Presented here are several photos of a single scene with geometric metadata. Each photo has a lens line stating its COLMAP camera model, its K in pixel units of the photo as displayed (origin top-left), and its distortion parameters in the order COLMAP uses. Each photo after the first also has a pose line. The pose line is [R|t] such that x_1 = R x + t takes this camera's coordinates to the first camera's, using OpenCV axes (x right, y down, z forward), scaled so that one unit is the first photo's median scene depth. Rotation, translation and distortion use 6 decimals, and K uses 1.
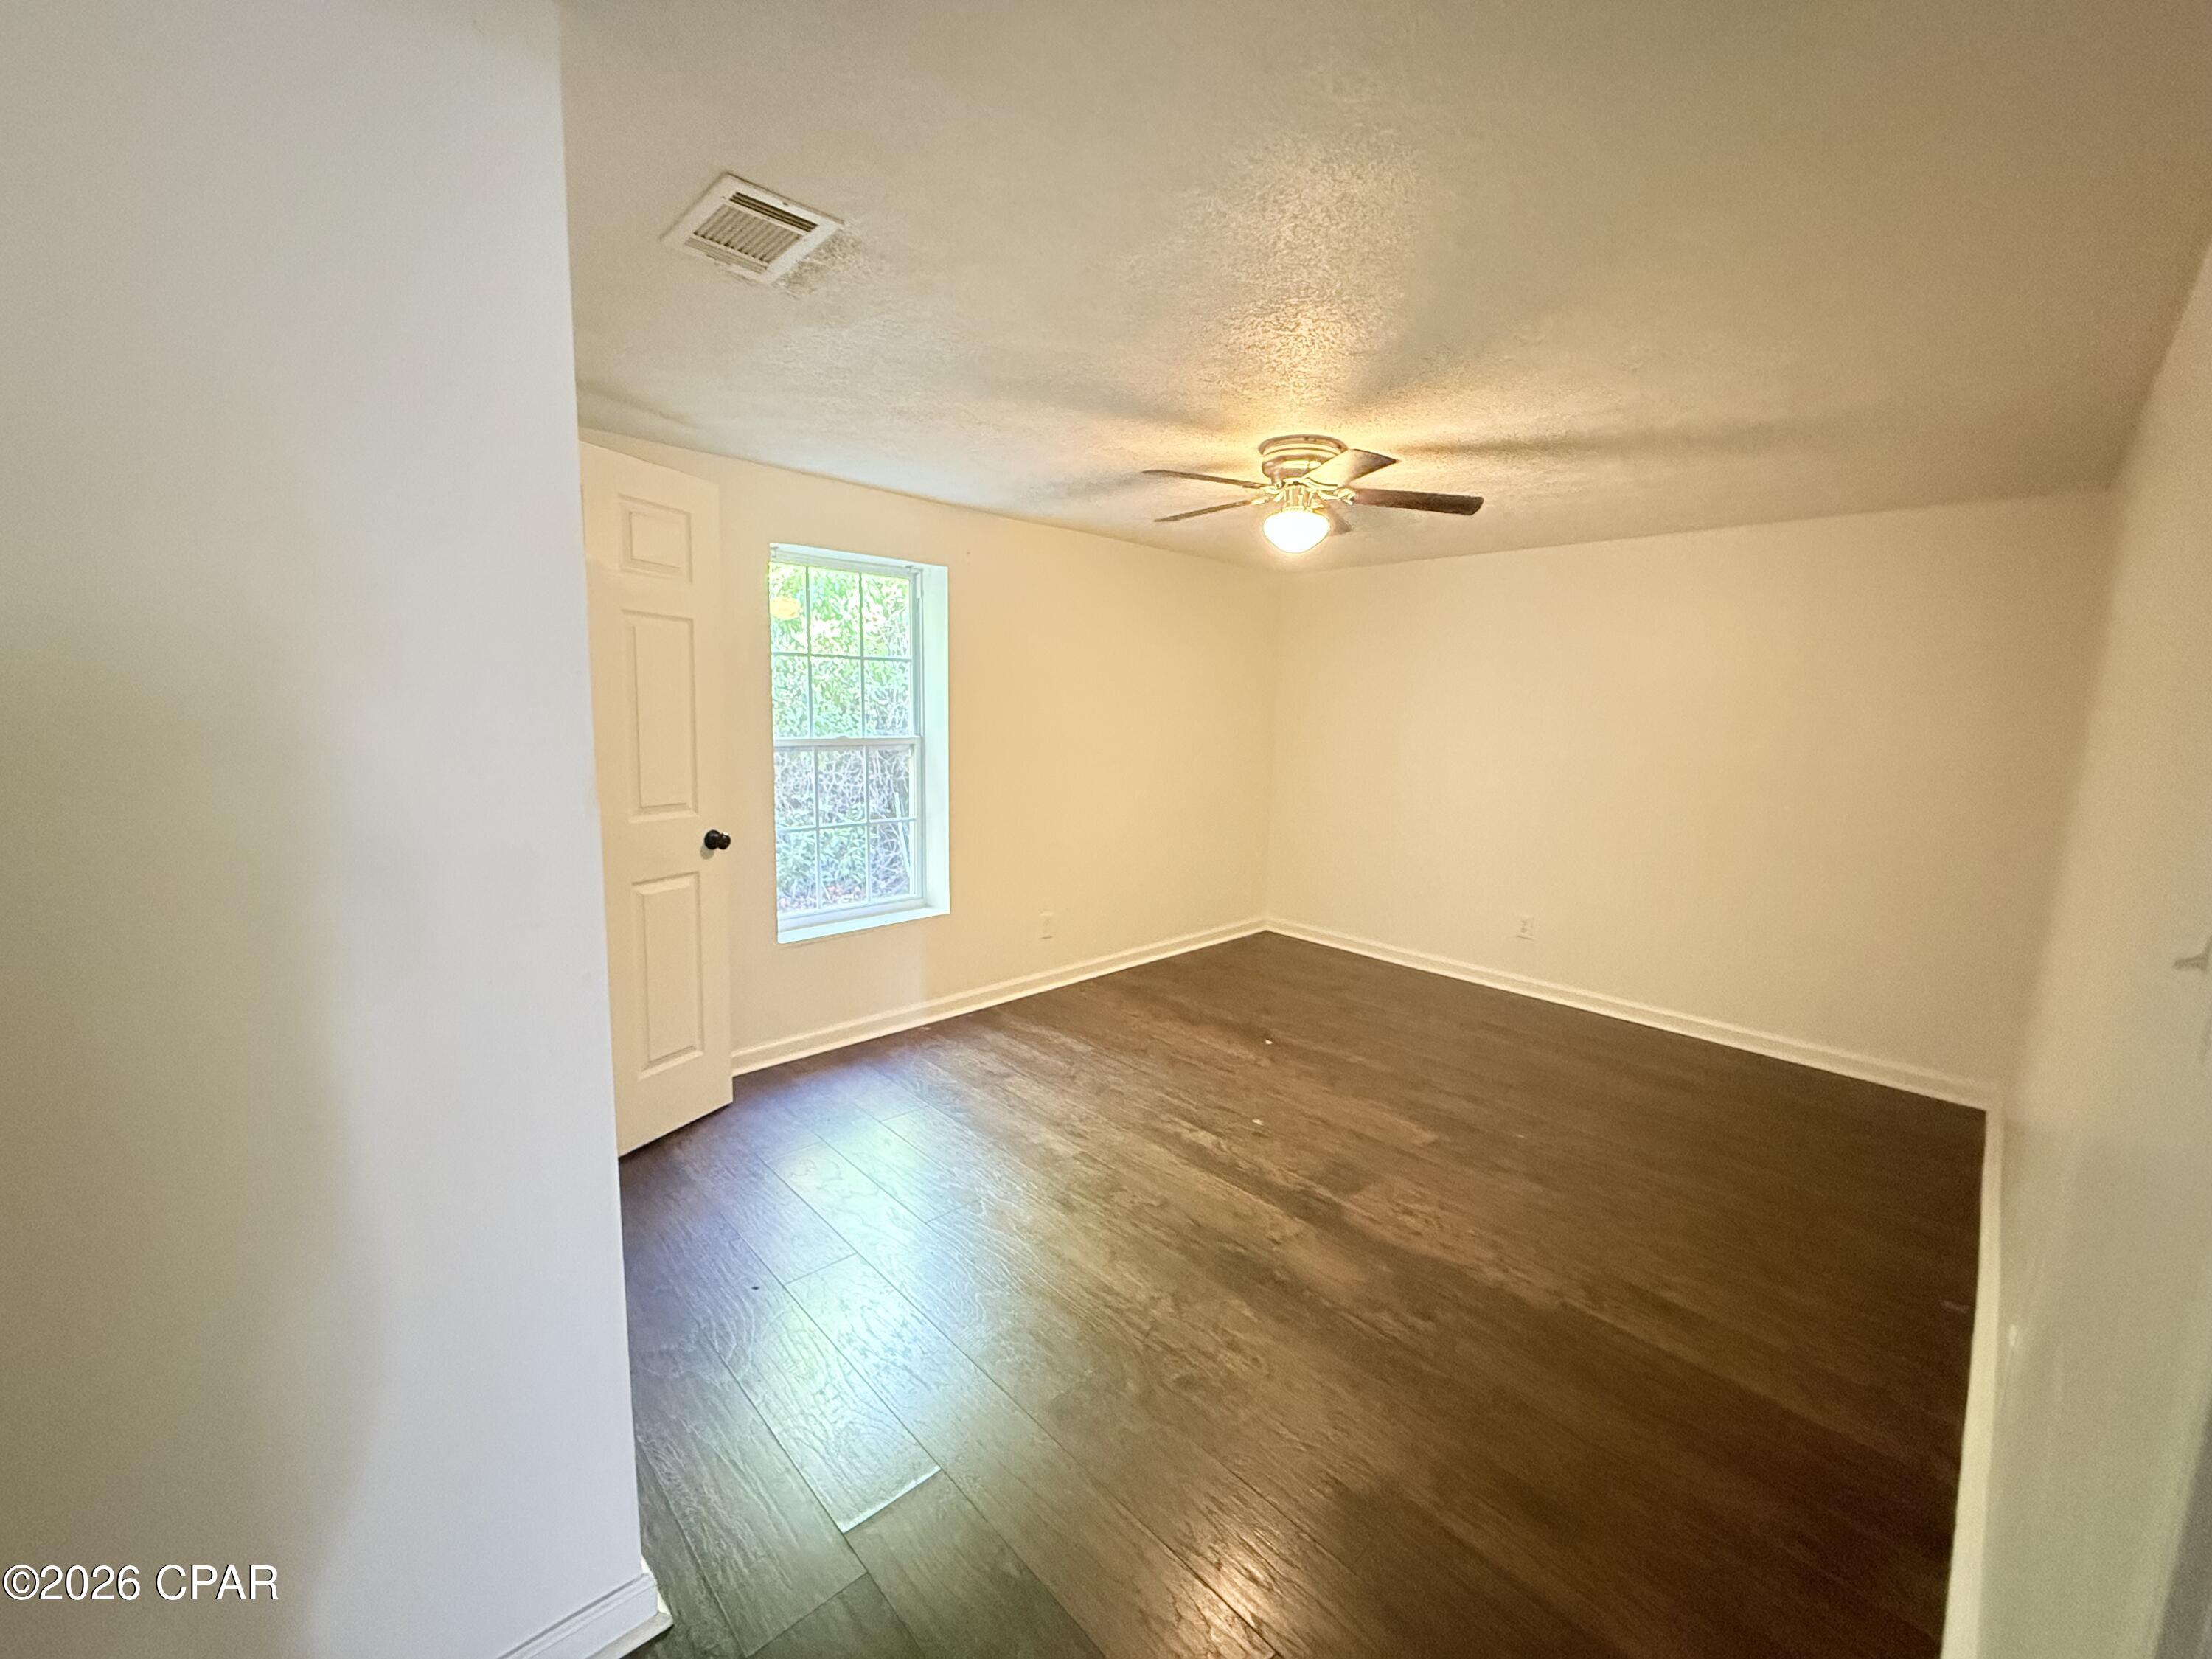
lens RADIAL K [[883.8, 0, 1106.0], [0, 883.8, 829.5], [0, 0, 1]] dist [0.000043, -0.000021]
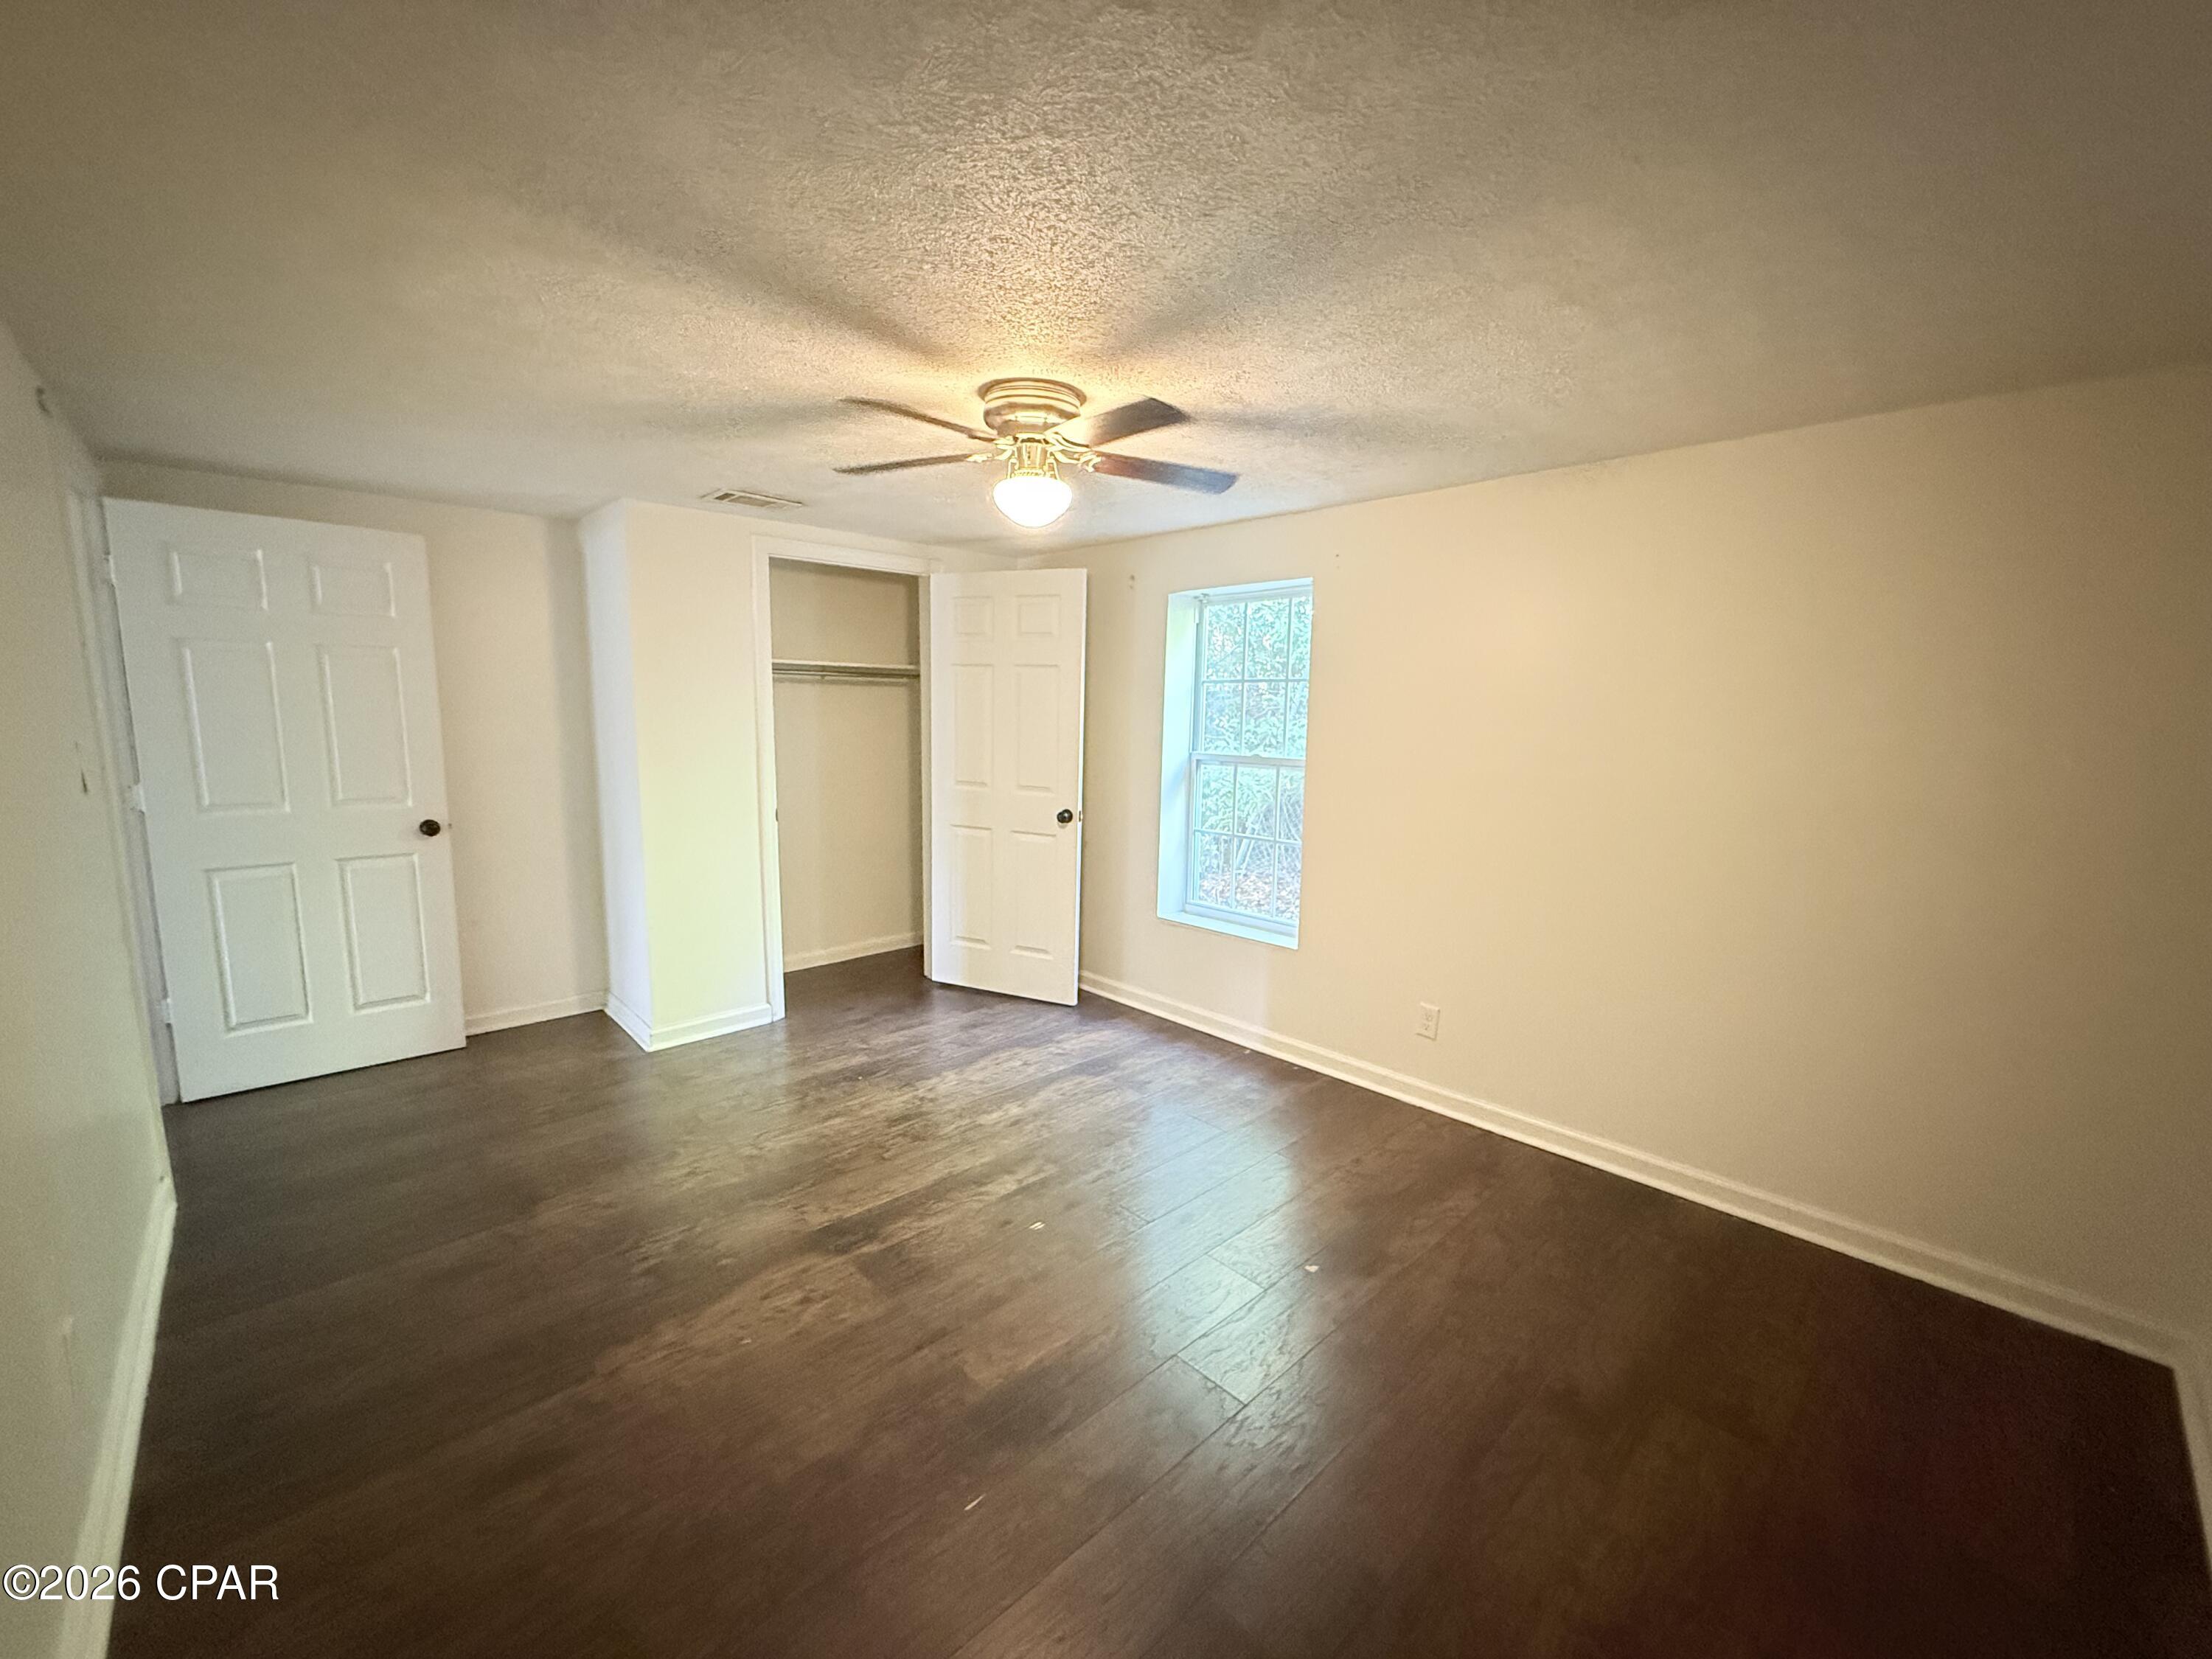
lens RADIAL K [[883.8, 0, 1106.0], [0, 883.8, 829.5], [0, 0, 1]] dist [0.000043, -0.000021]
pose [[0.003753, 0.117790, -0.993031, 1.034604], [-0.157620, 0.980695, 0.115731, -0.149873], [0.987493, 0.156087, 0.022247, 1.079088]]
